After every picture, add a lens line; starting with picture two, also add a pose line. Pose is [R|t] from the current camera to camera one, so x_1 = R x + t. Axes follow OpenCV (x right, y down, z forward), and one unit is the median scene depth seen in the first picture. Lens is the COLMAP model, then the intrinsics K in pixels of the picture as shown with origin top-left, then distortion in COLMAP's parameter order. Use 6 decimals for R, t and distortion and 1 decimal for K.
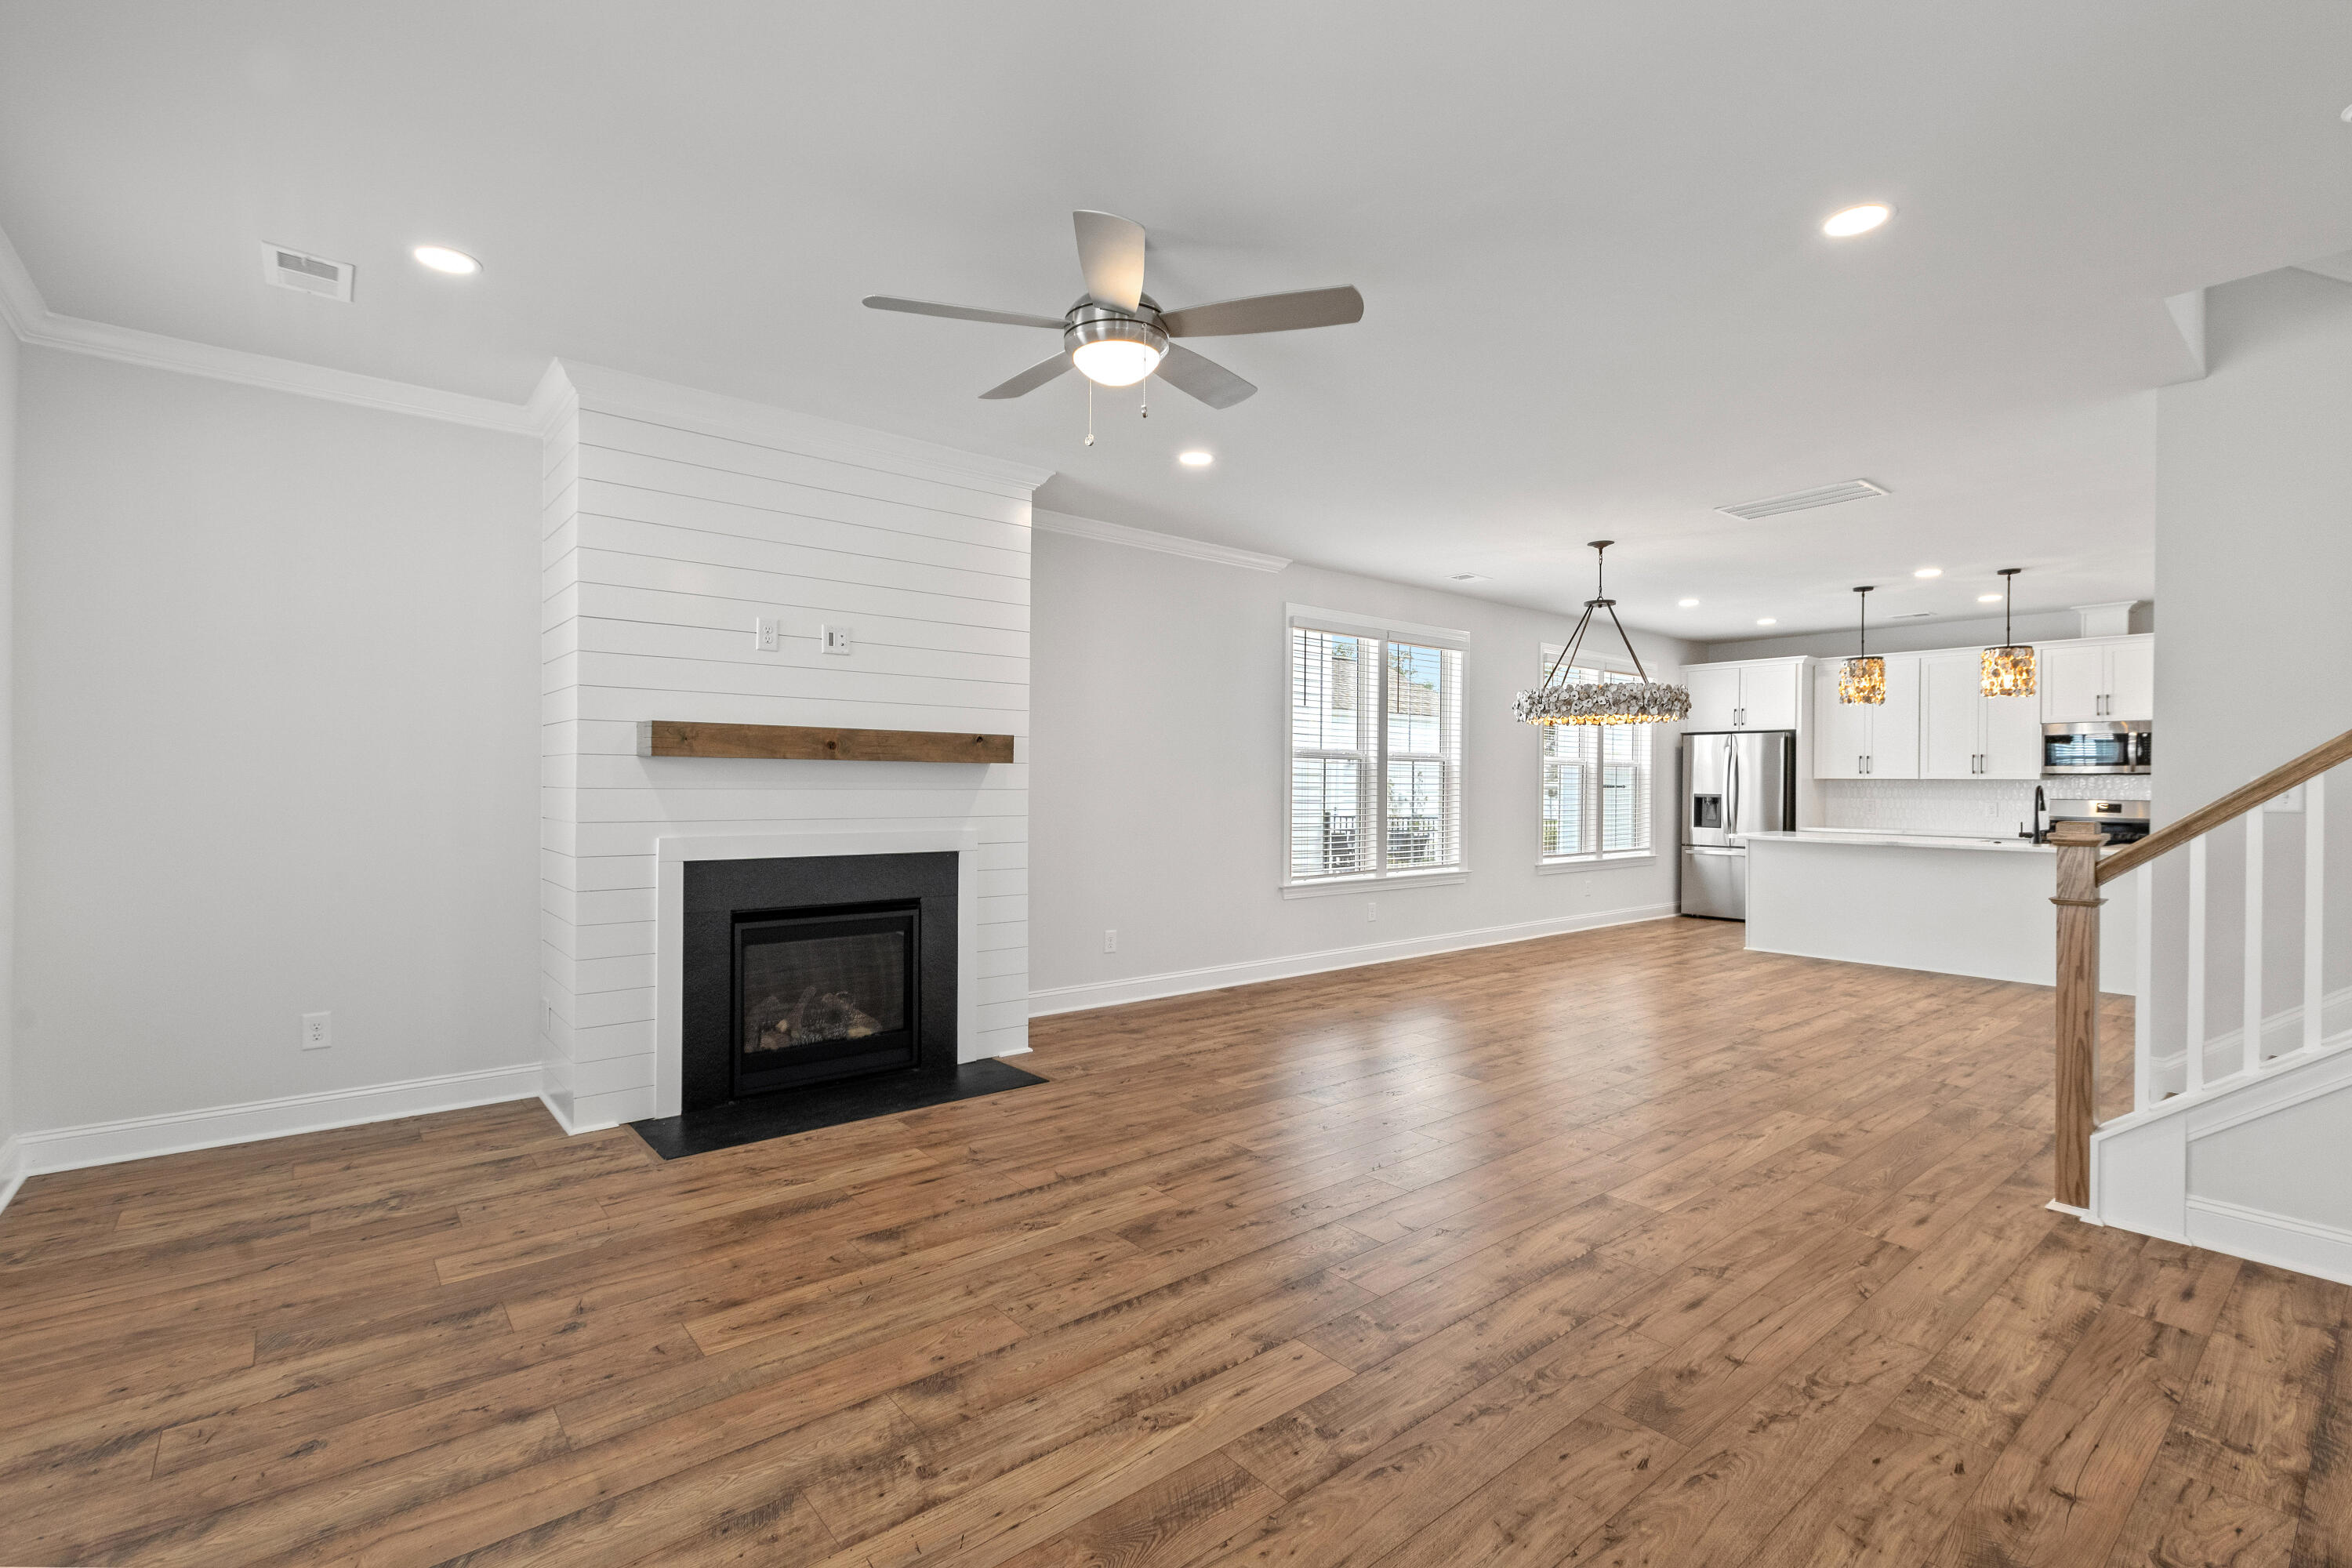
lens RADIAL K [[1063.7, 0, 1170.4], [0, 1063.7, 789.7], [0, 0, 1]] dist [0.000673, -0.000336]
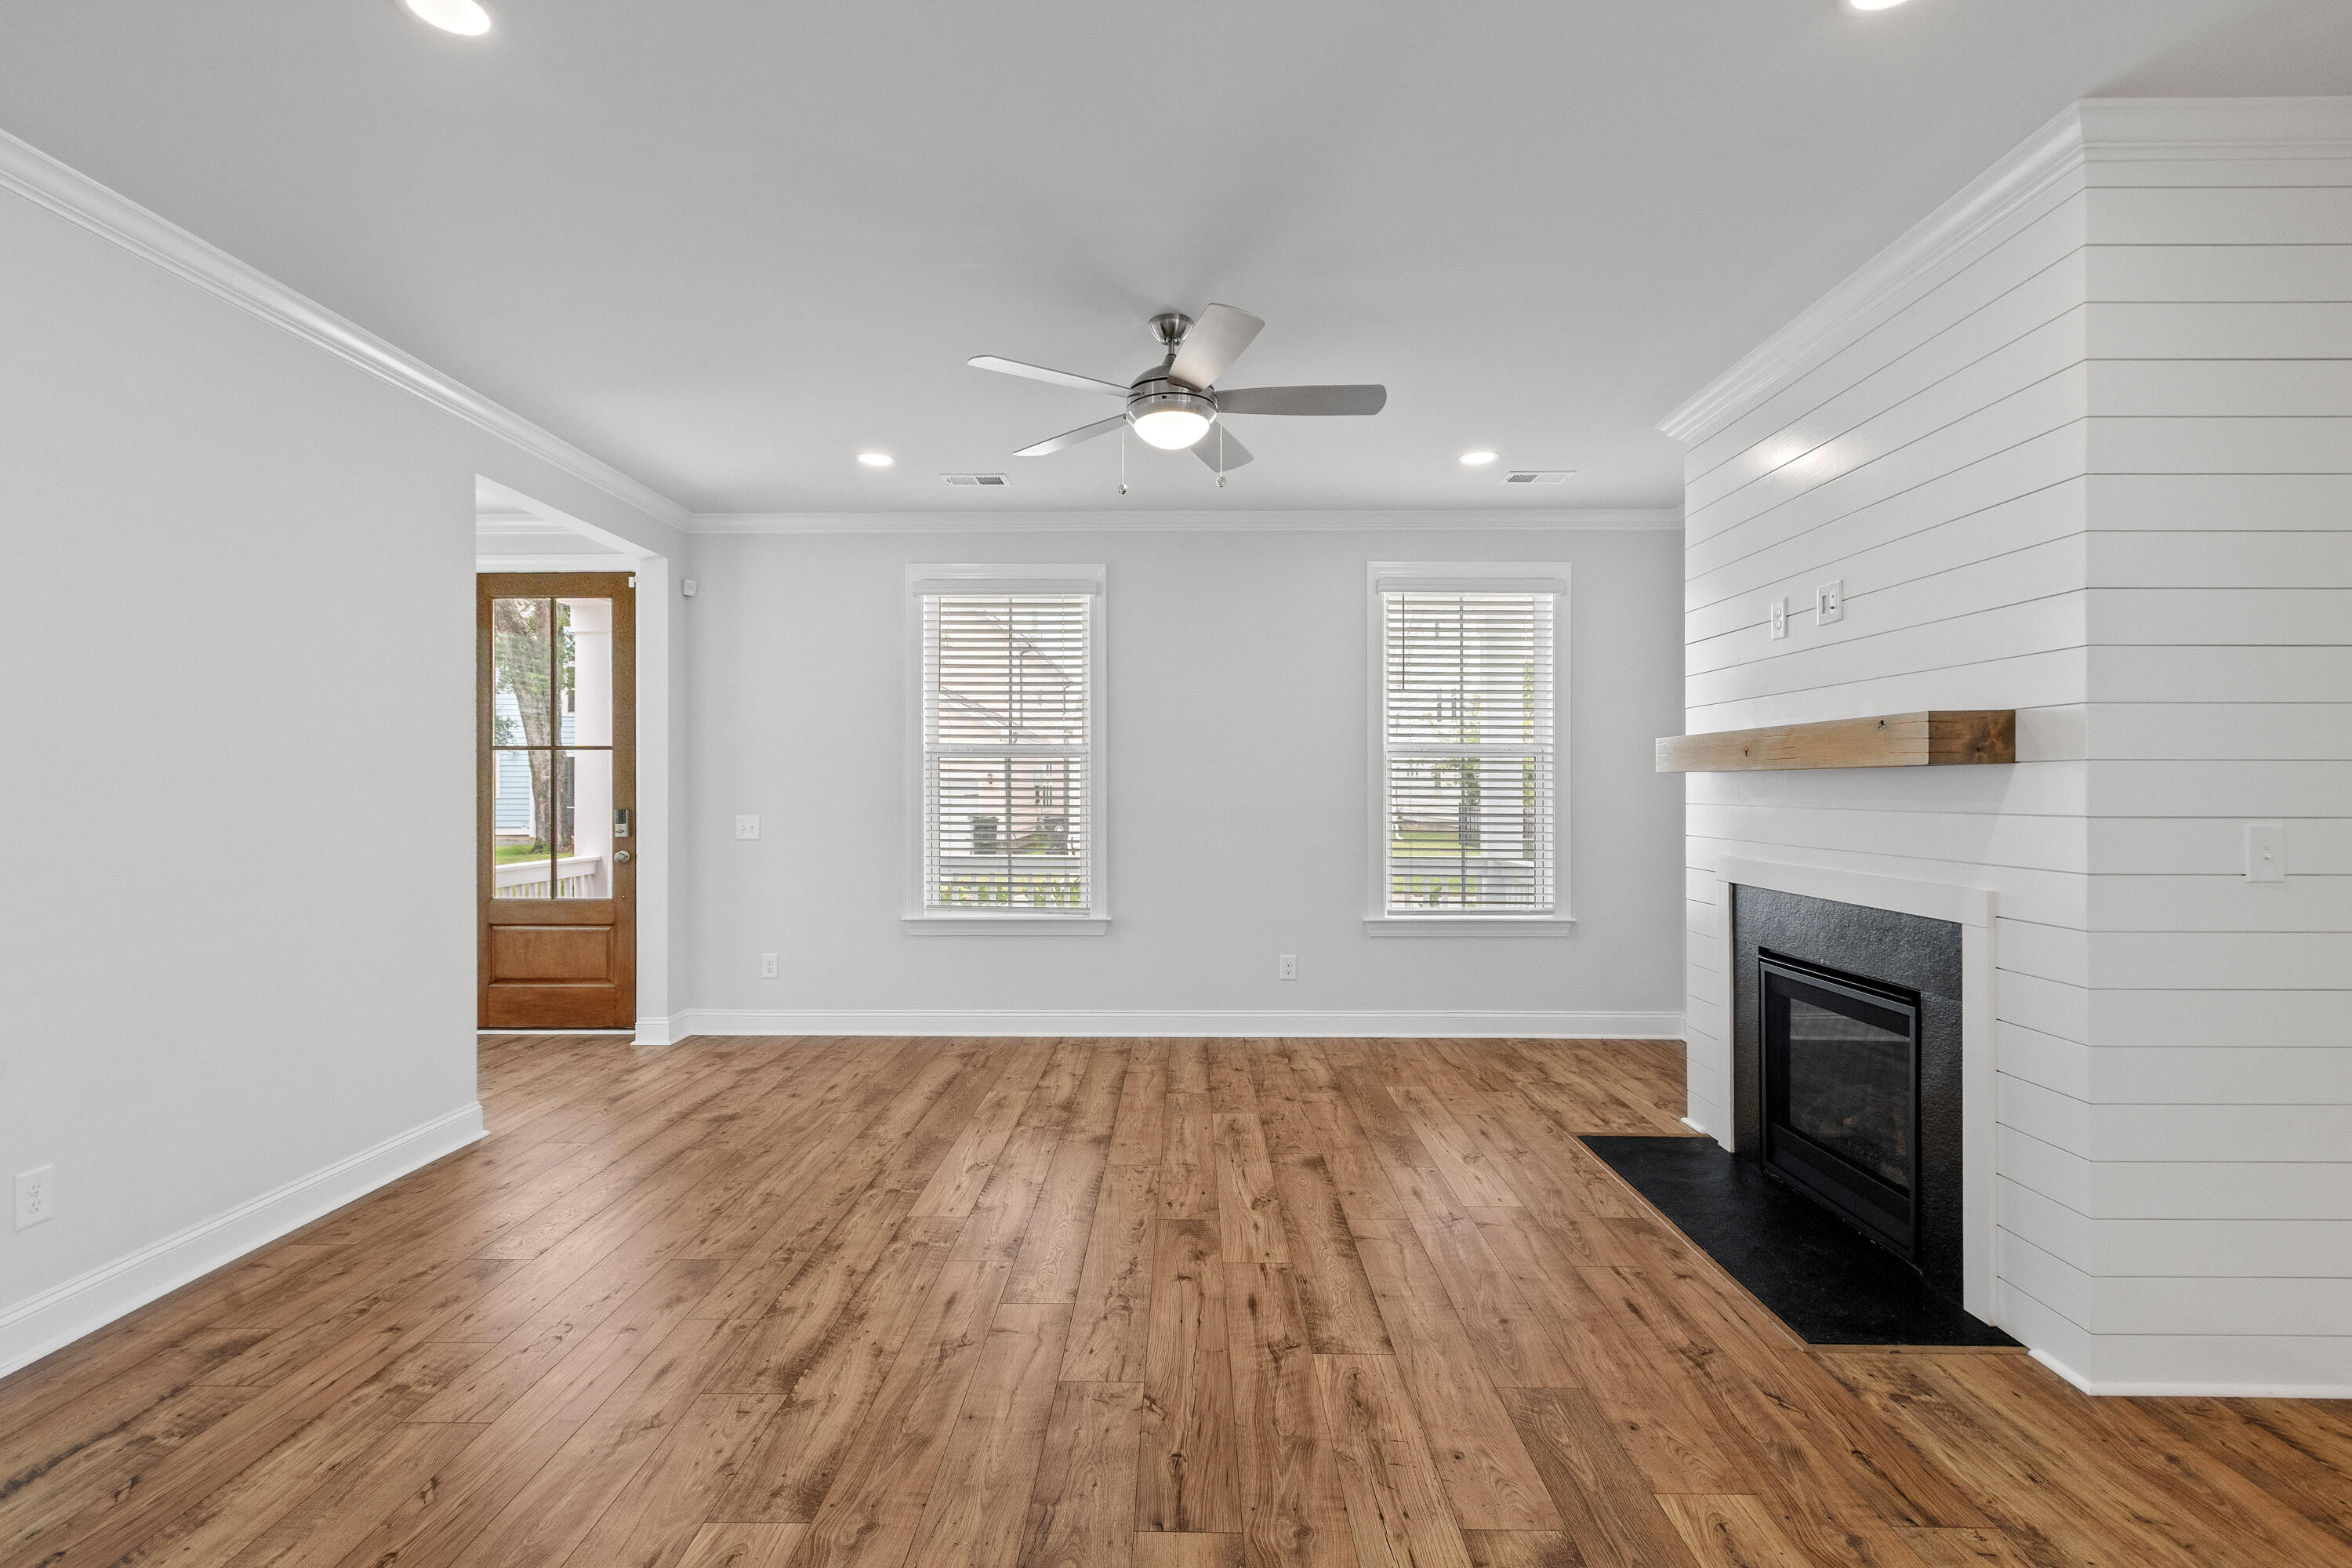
lens RADIAL K [[1095.3, 0, 1168.8], [0, 1095.3, 784.9], [0, 0, 1]] dist [-0.000416, 0.000250]
pose [[-0.650050, -0.009475, -0.759832, 0.696350], [-0.009557, 0.999945, -0.004293, -0.011363], [0.759831, 0.004471, -0.650105, 1.452995]]
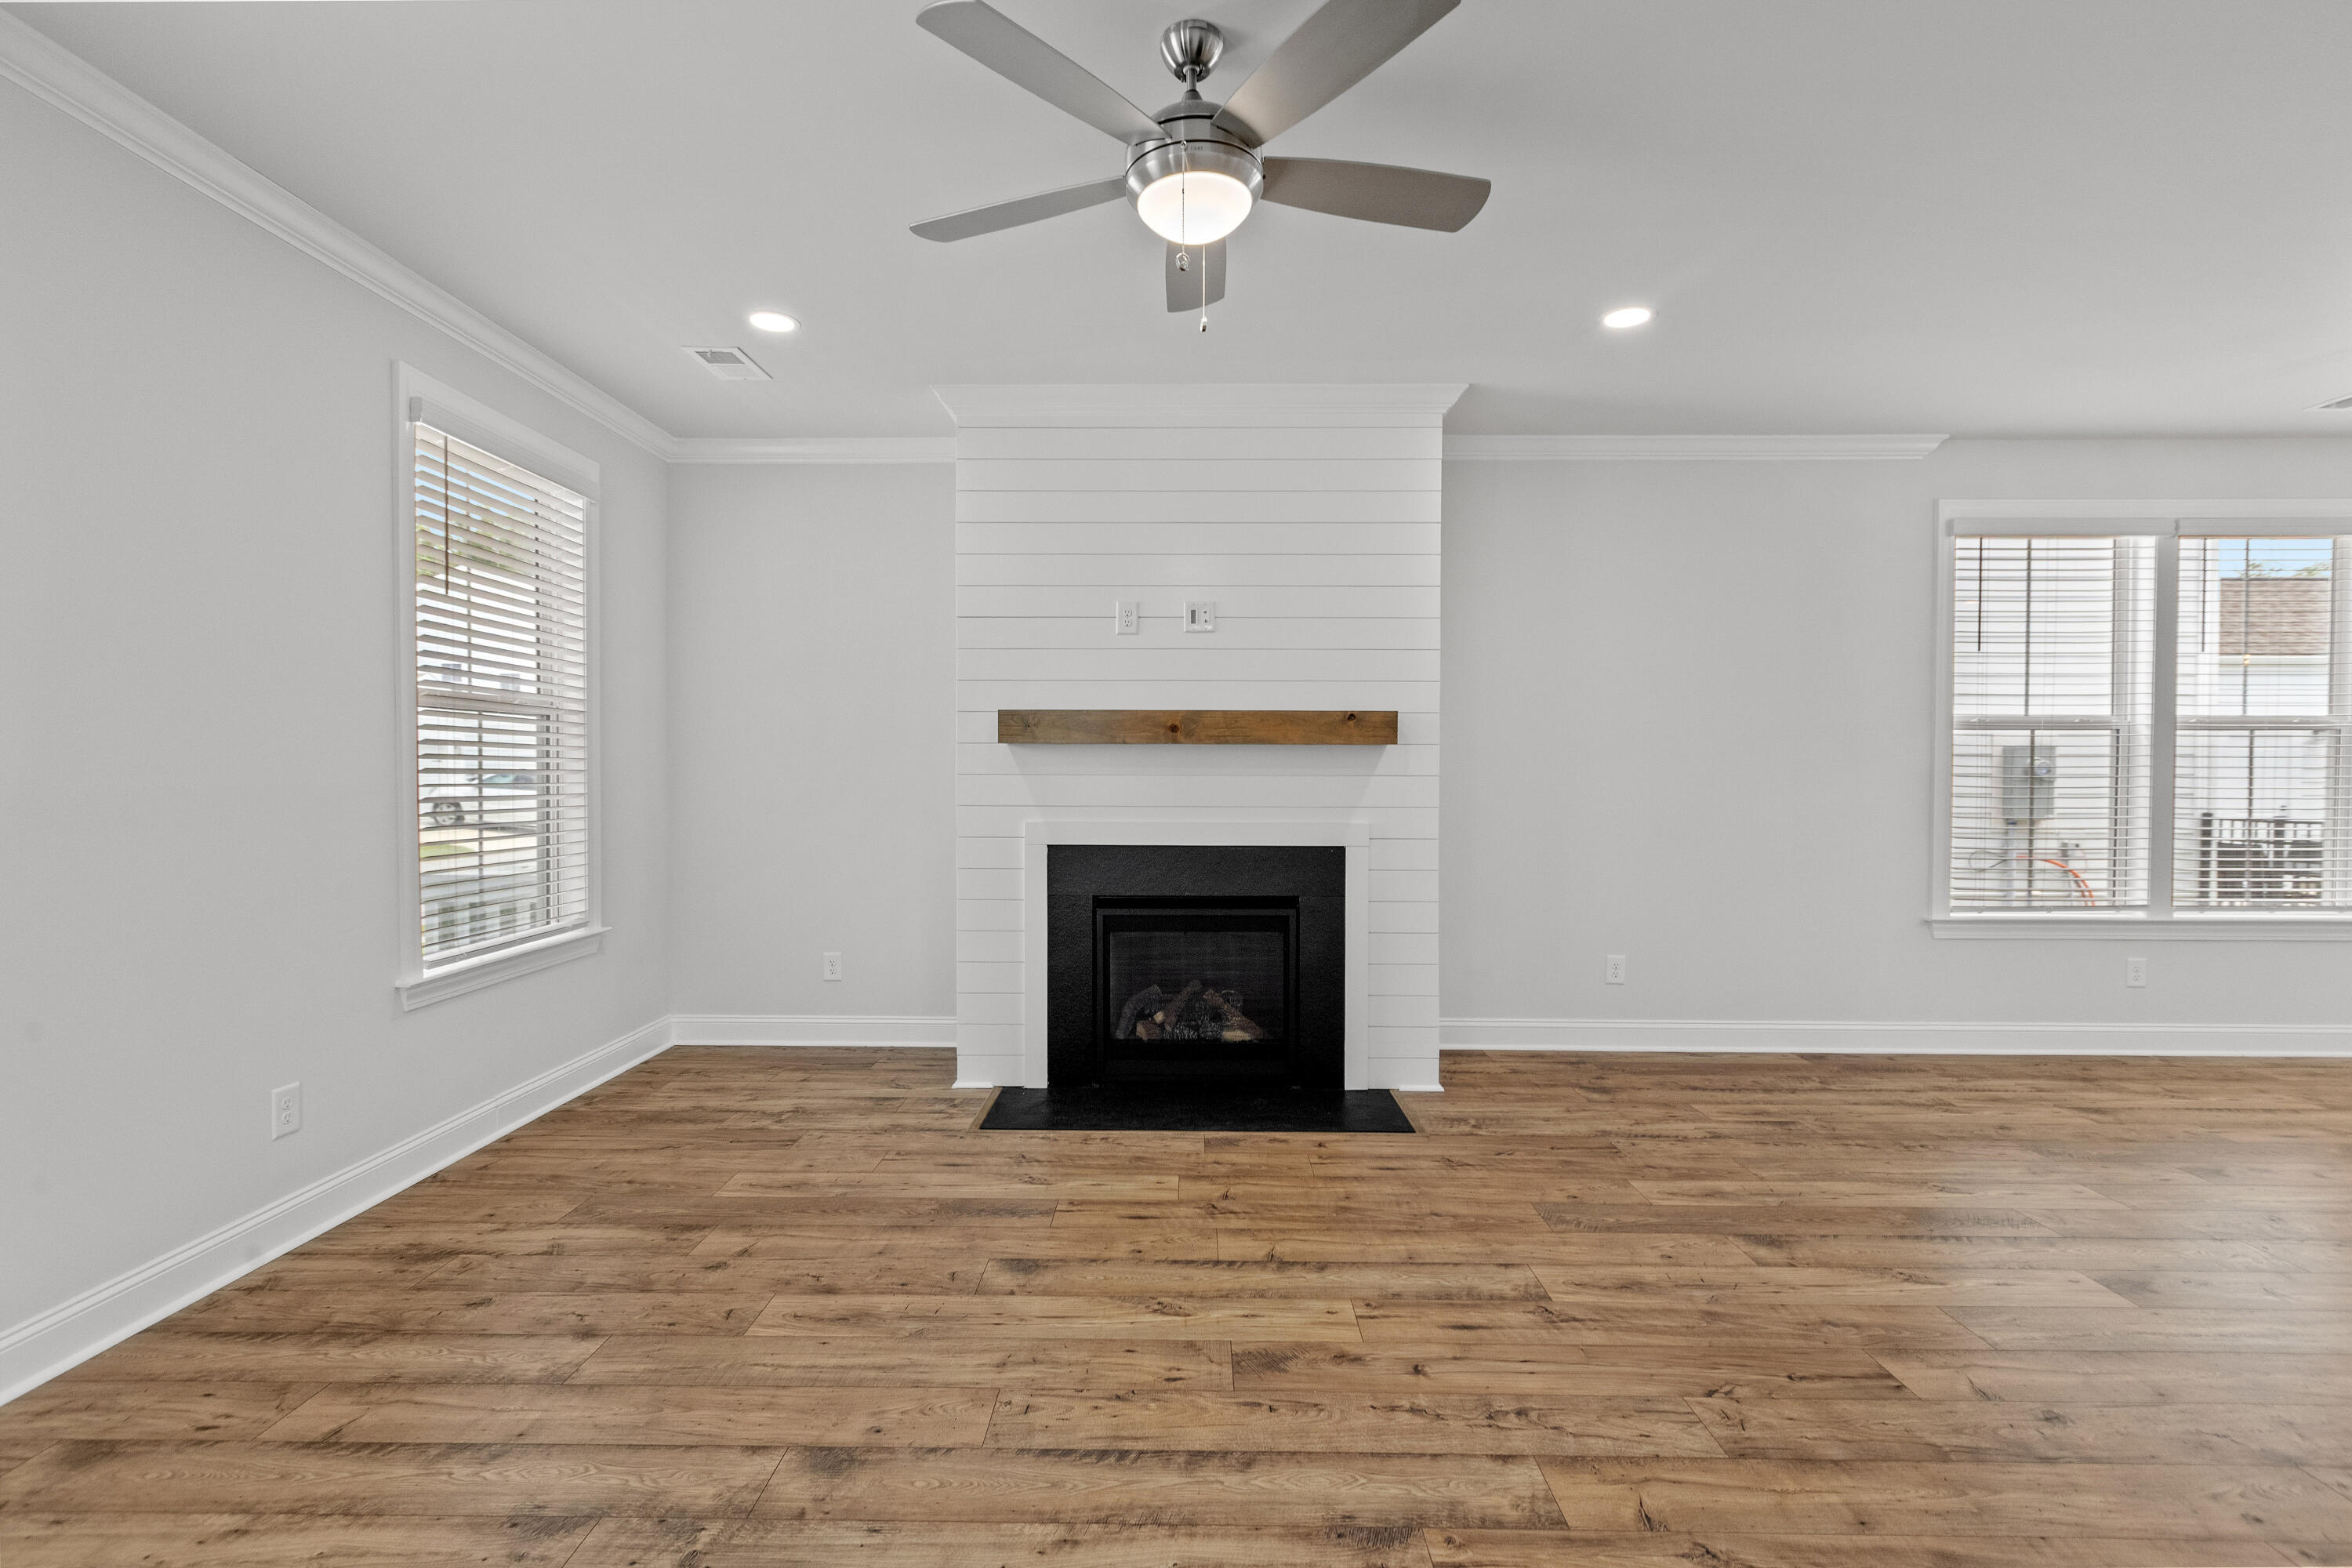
lens RADIAL K [[1058.6, 0, 1170.8], [0, 1058.6, 788.5], [0, 0, 1]] dist [0.000584, -0.000092]
pose [[0.761377, 0.007636, -0.648264, 0.350550], [-0.001151, 0.999945, 0.010425, 0.001727], [0.648308, -0.007191, 0.761344, 0.339156]]
